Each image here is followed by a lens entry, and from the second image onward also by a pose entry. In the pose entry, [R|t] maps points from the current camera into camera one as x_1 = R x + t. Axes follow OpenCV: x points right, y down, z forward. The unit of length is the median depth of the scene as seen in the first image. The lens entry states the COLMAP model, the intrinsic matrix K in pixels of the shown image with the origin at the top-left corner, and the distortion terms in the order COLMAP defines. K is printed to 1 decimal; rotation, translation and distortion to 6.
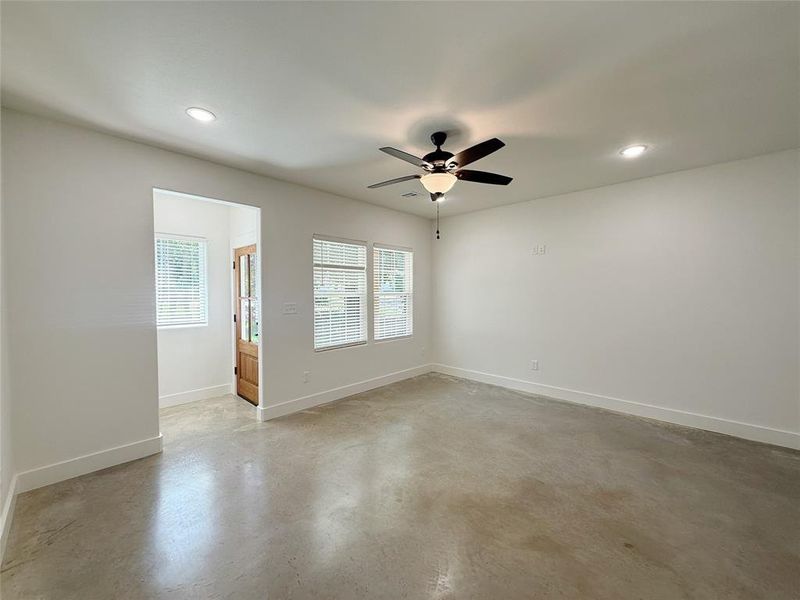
lens RADIAL K [[316.2, 0, 397.8], [0, 316.2, 299.5], [0, 0, 1]] dist [-0.002570, -0.000408]
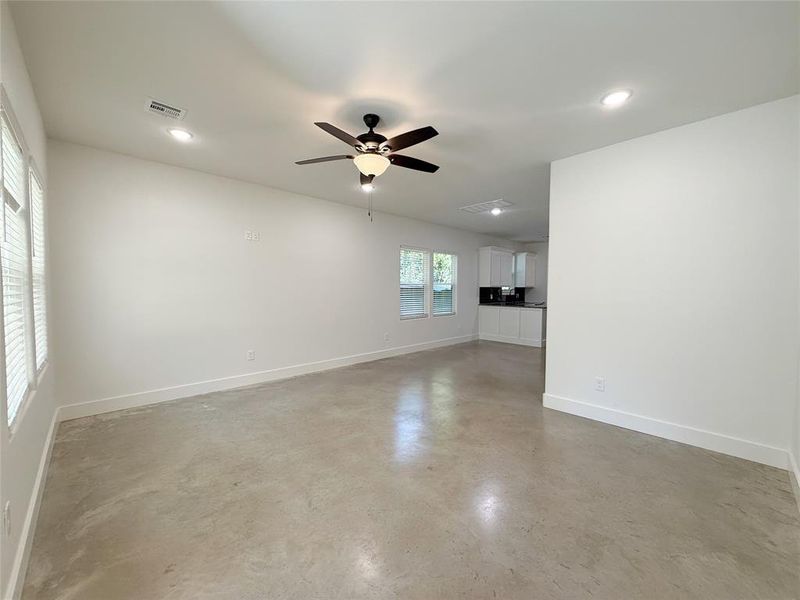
lens RADIAL K [[317.7, 0, 391.4], [0, 317.7, 293.8], [0, 0, 1]] dist [-0.000135, -0.000012]
pose [[0.050850, -0.011959, 0.998635, -0.559960], [0.016239, 0.999806, 0.011147, 0.016322], [-0.998574, 0.015650, 0.051035, 0.559398]]
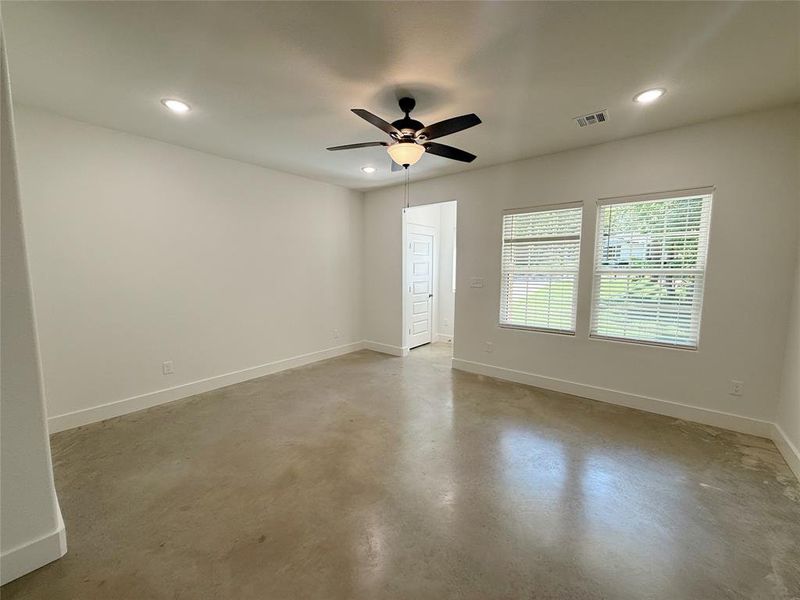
lens RADIAL K [[316.2, 0, 397.8], [0, 316.2, 299.5], [0, 0, 1]] dist [-0.002570, -0.000408]
pose [[0.088337, 0.102332, -0.990820, 0.698235], [-0.024735, 0.994628, 0.100520, -0.016915], [0.995784, 0.015628, 0.090393, 0.560114]]
